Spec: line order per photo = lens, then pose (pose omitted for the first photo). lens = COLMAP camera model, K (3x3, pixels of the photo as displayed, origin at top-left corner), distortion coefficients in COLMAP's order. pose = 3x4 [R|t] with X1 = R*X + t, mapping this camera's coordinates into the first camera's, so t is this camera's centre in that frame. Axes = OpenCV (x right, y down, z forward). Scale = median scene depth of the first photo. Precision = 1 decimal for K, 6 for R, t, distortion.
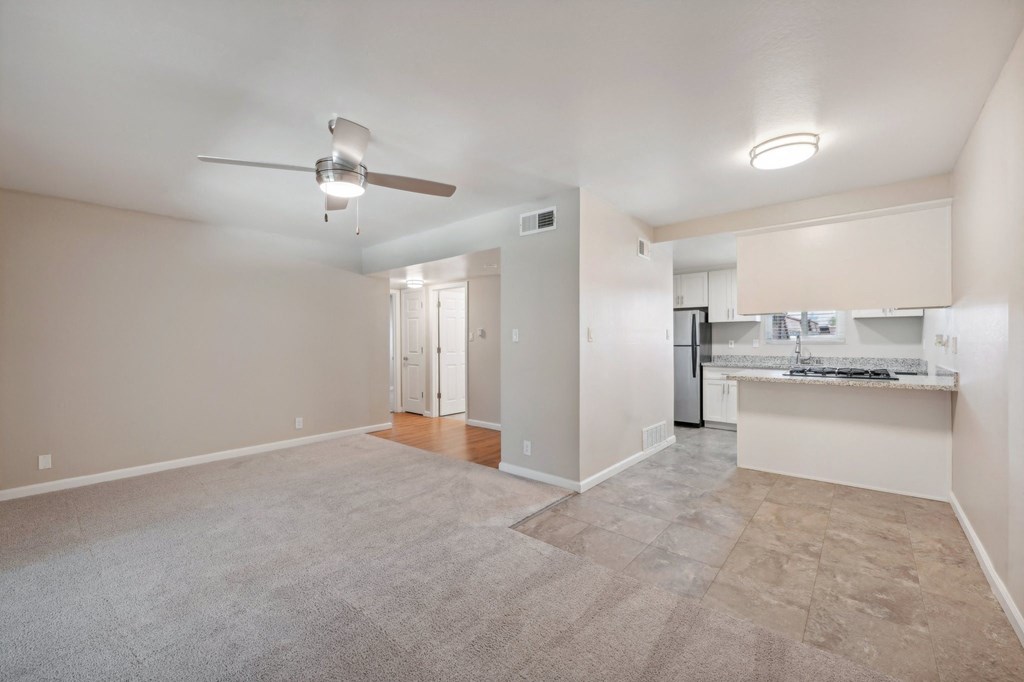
lens RADIAL K [[417.9, 0, 517.3], [0, 417.9, 339.0], [0, 0, 1]] dist [0.003796, 0.000203]
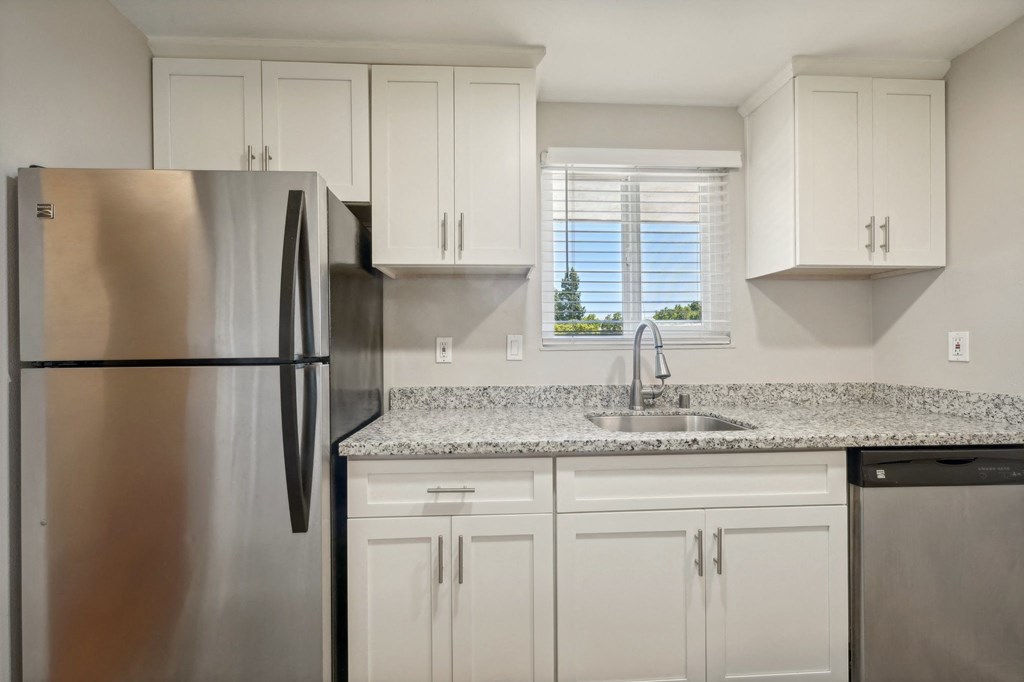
lens RADIAL K [[417.9, 0, 512.3], [0, 417.9, 348.3], [0, 0, 1]] dist [0.003796, 0.000203]
pose [[0.725382, -0.007705, 0.688304, 0.355858], [-0.001585, 0.999916, 0.012864, 0.007156], [-0.688345, -0.010422, 0.725308, 0.781491]]
